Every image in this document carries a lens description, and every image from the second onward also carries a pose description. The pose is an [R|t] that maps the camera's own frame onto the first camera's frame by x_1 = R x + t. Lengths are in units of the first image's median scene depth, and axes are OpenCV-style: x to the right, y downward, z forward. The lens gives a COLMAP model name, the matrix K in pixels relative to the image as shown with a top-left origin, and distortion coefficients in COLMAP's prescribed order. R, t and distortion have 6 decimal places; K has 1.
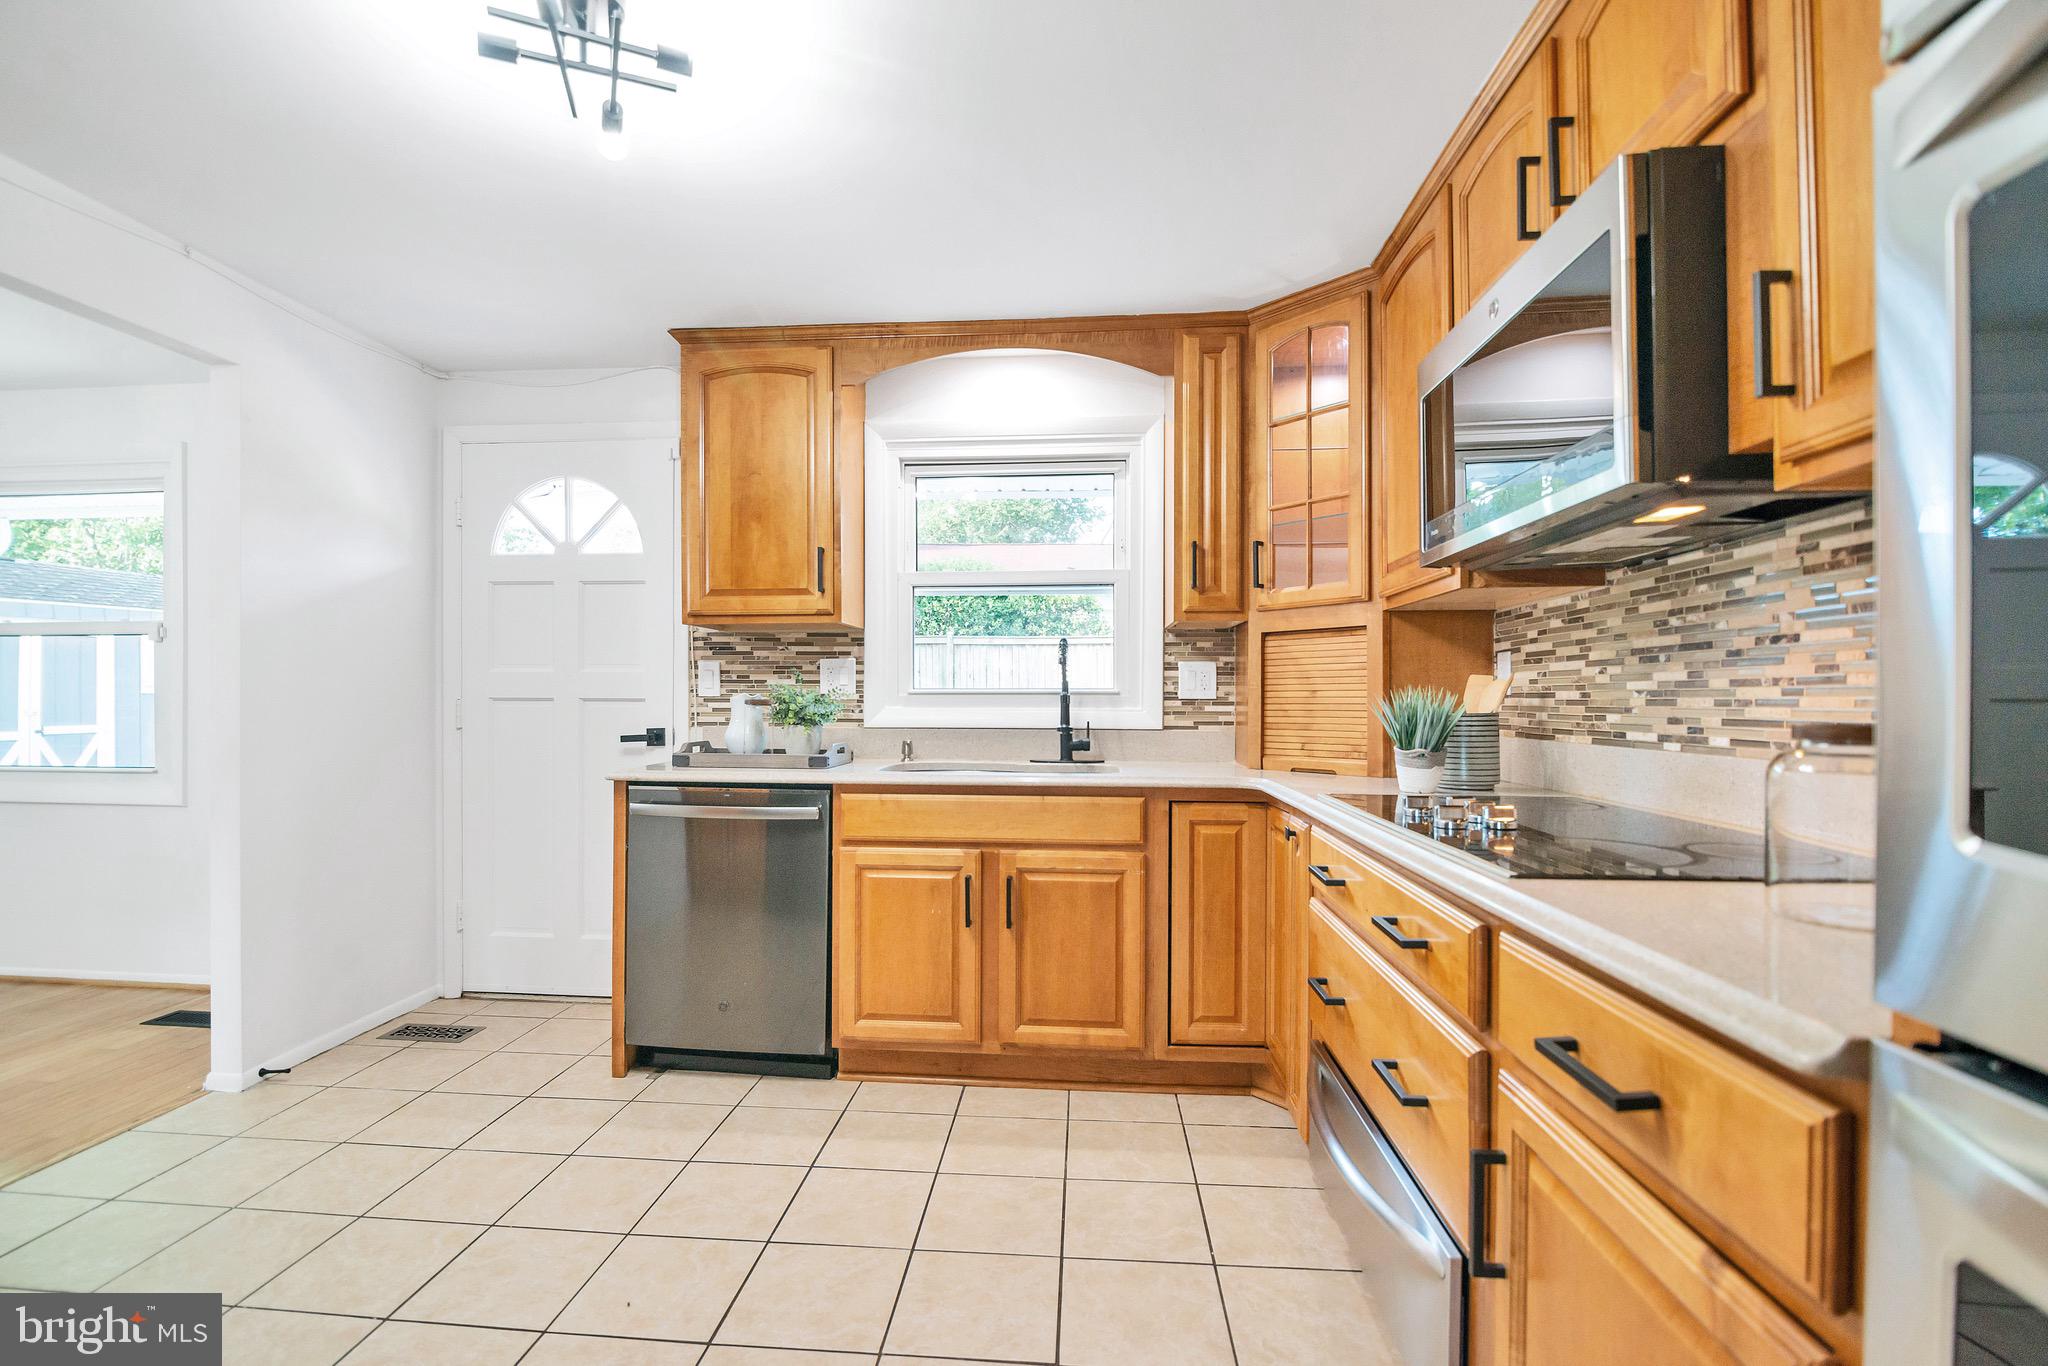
lens RADIAL K [[922.9, 0, 1005.7], [0, 922.9, 701.9], [0, 0, 1]] dist [-0.011604, -0.002250]
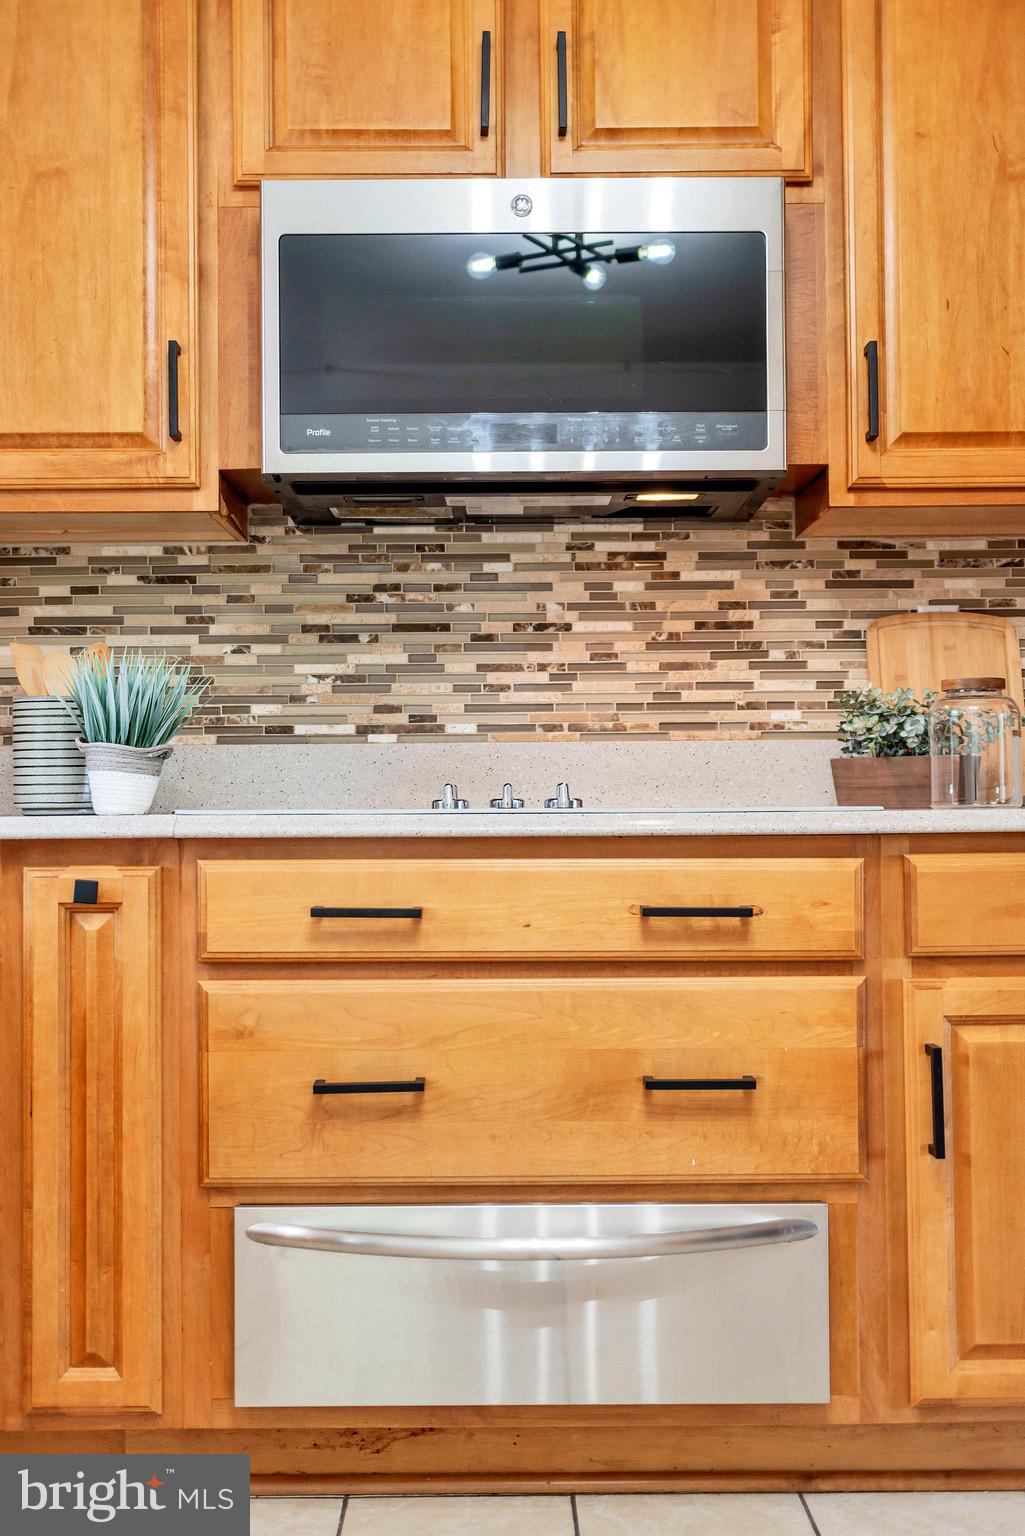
lens RADIAL K [[1611.7, 0, 517.3], [0, 1611.7, 779.9], [0, 0, 1]] dist [0.006114, 0.000000]
pose [[-0.102353, 0.013167, 0.994661, -0.819868], [0.010430, 0.999872, -0.012162, 0.106650], [-0.994693, 0.009130, -0.102477, 1.001533]]
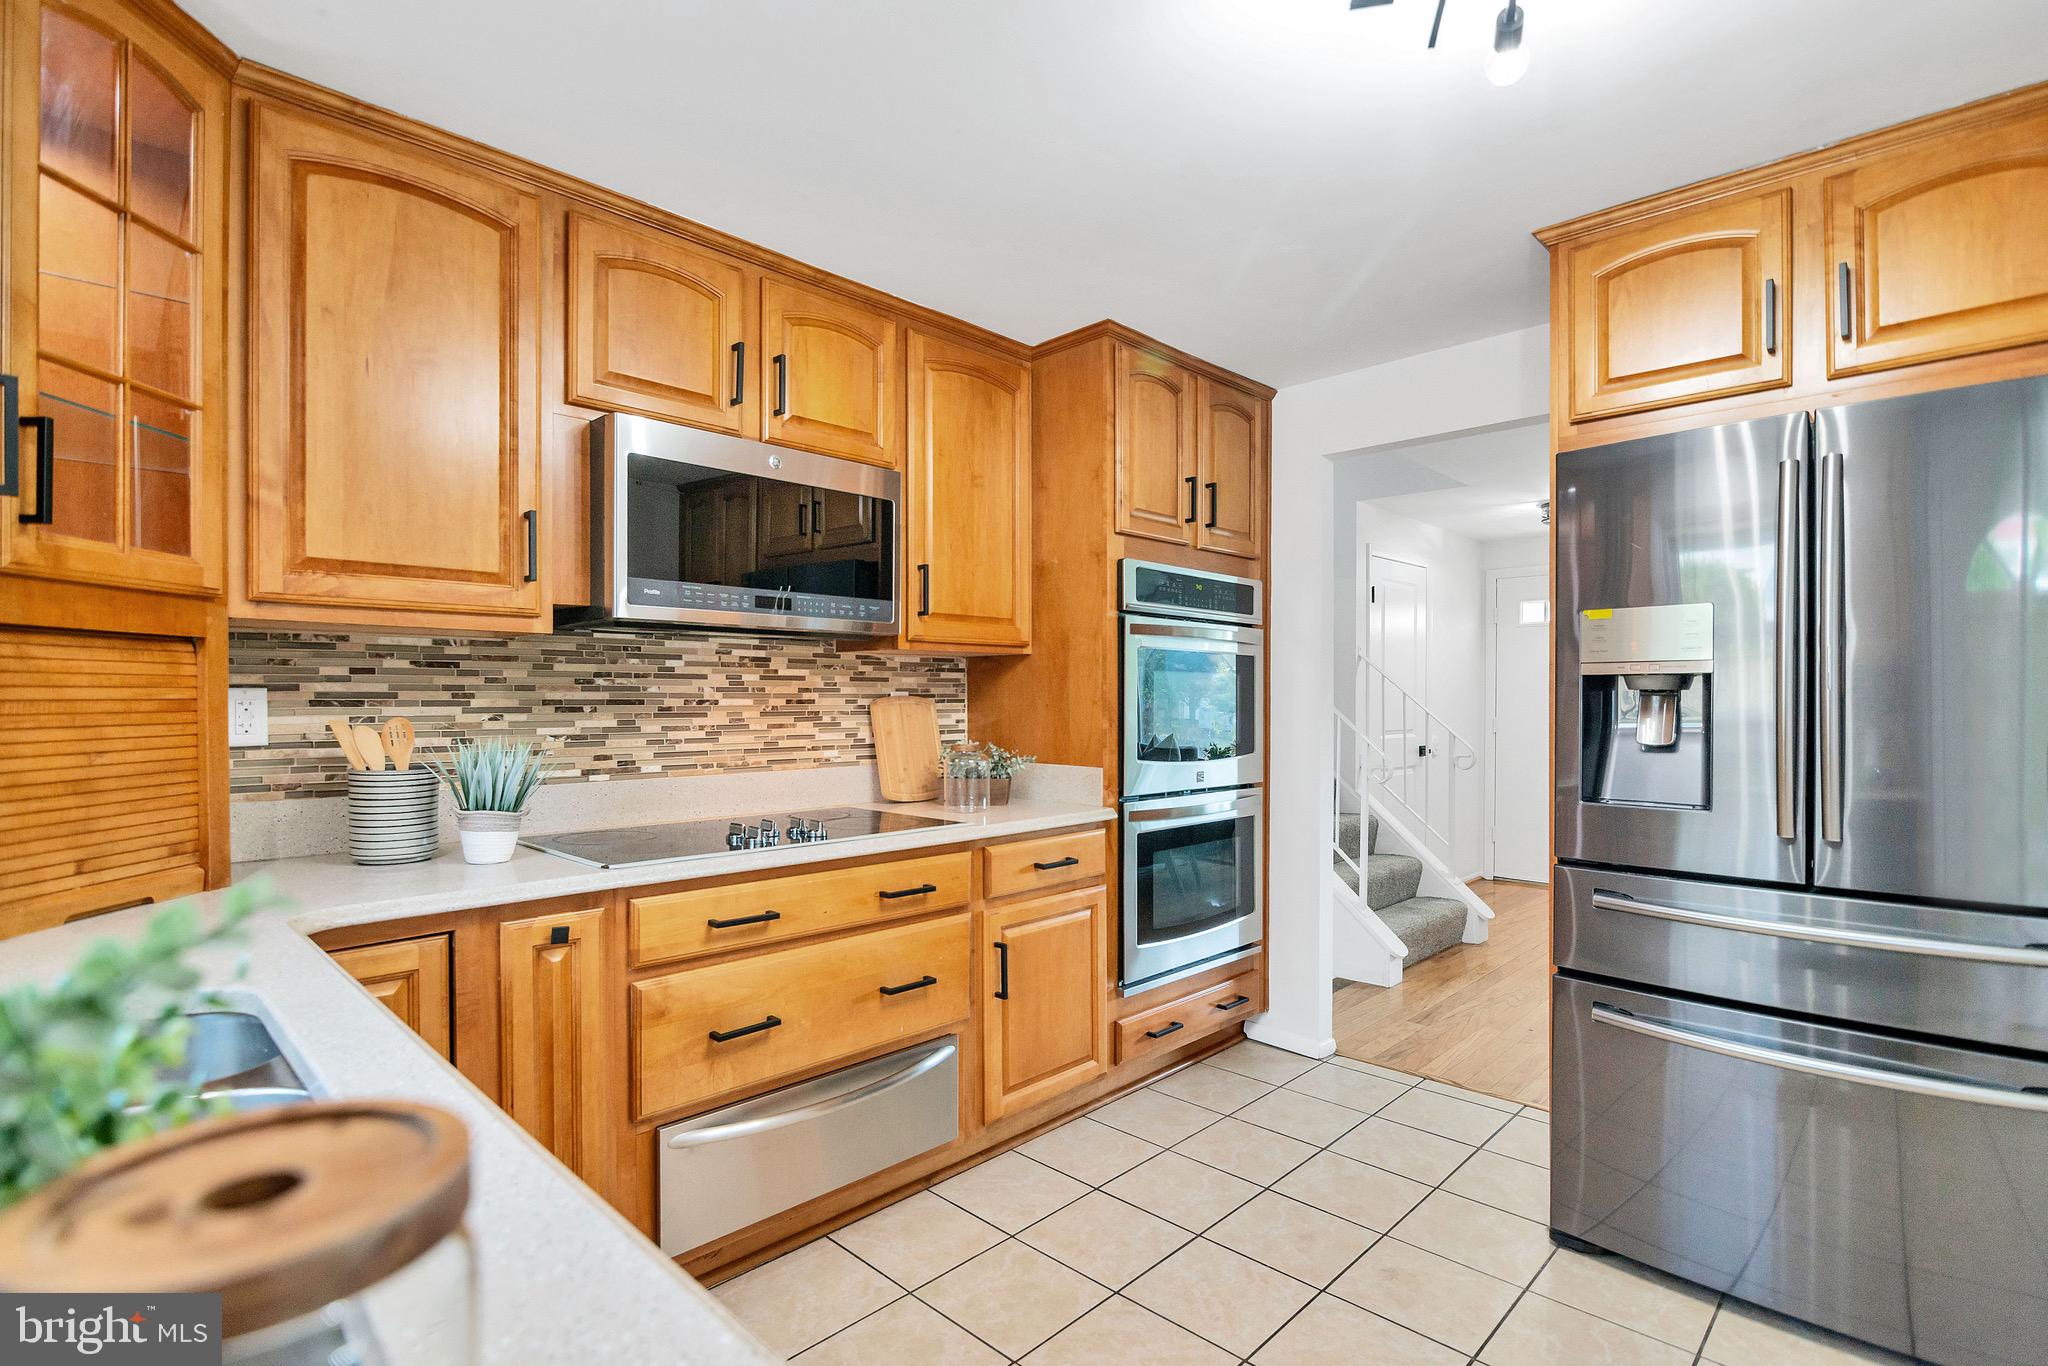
lens RADIAL K [[971.9, 0, 1011.7], [0, 971.9, 711.1], [0, 0, 1]] dist [-0.012927, -0.001322]
pose [[-0.772046, -0.009716, 0.635493, -0.582243], [-0.000227, 0.999887, 0.015011, -0.064673], [-0.635567, 0.011445, -0.771961, 1.642060]]
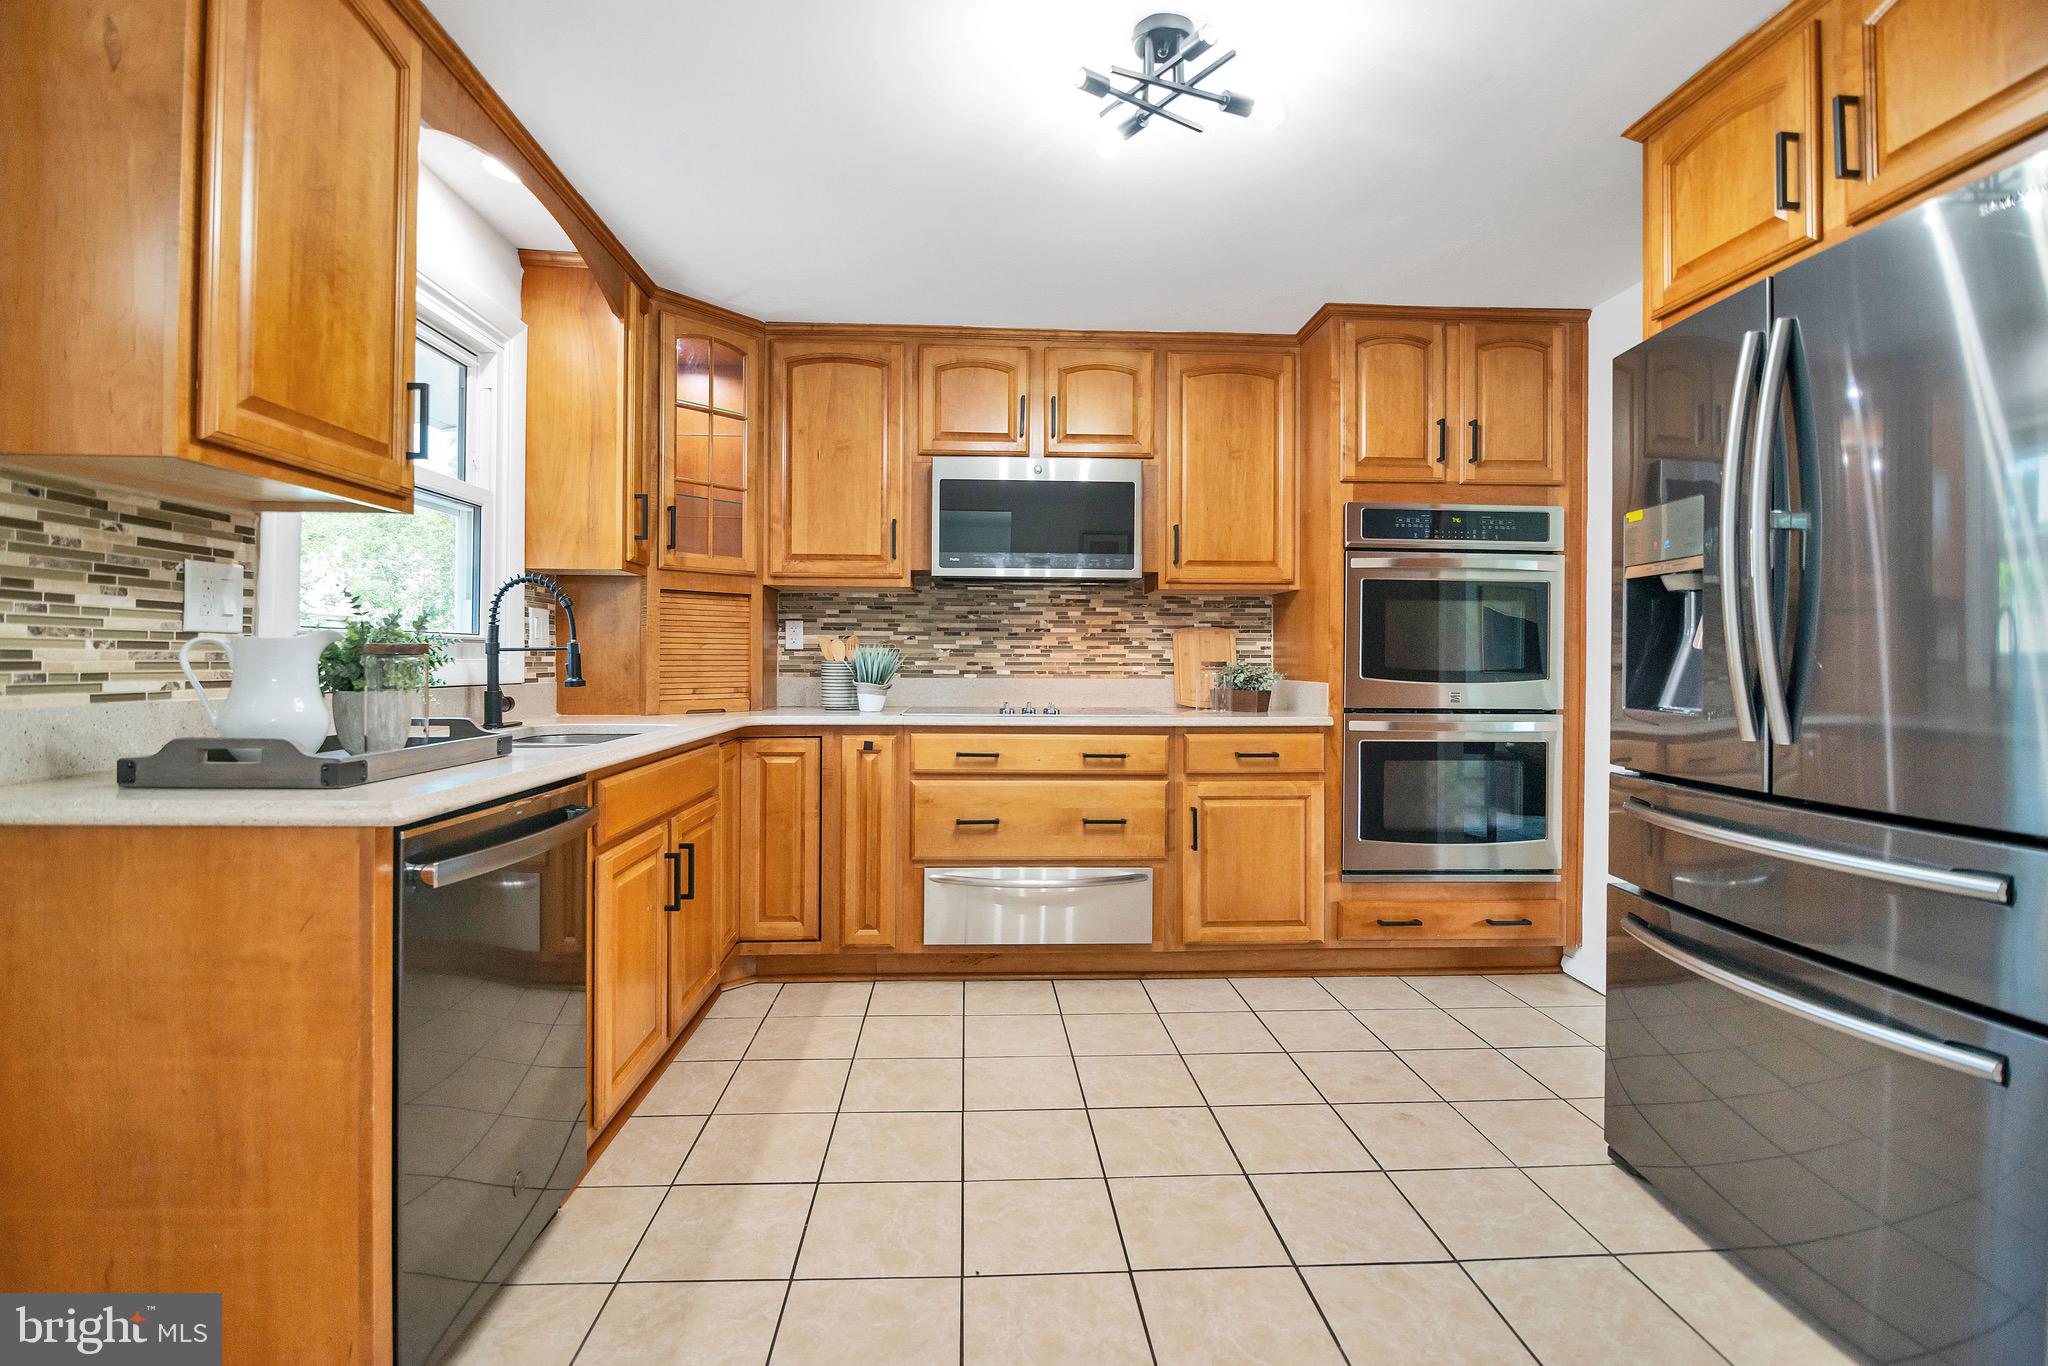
lens RADIAL K [[922.9, 0, 1022.3], [0, 922.9, 667.5], [0, 0, 1]] dist [-0.011604, -0.002250]
pose [[-0.147888, -0.011036, 0.988943, -1.359075], [-0.004160, 0.999936, 0.010536, 0.006405], [-0.988995, -0.002555, -0.147924, 1.162932]]
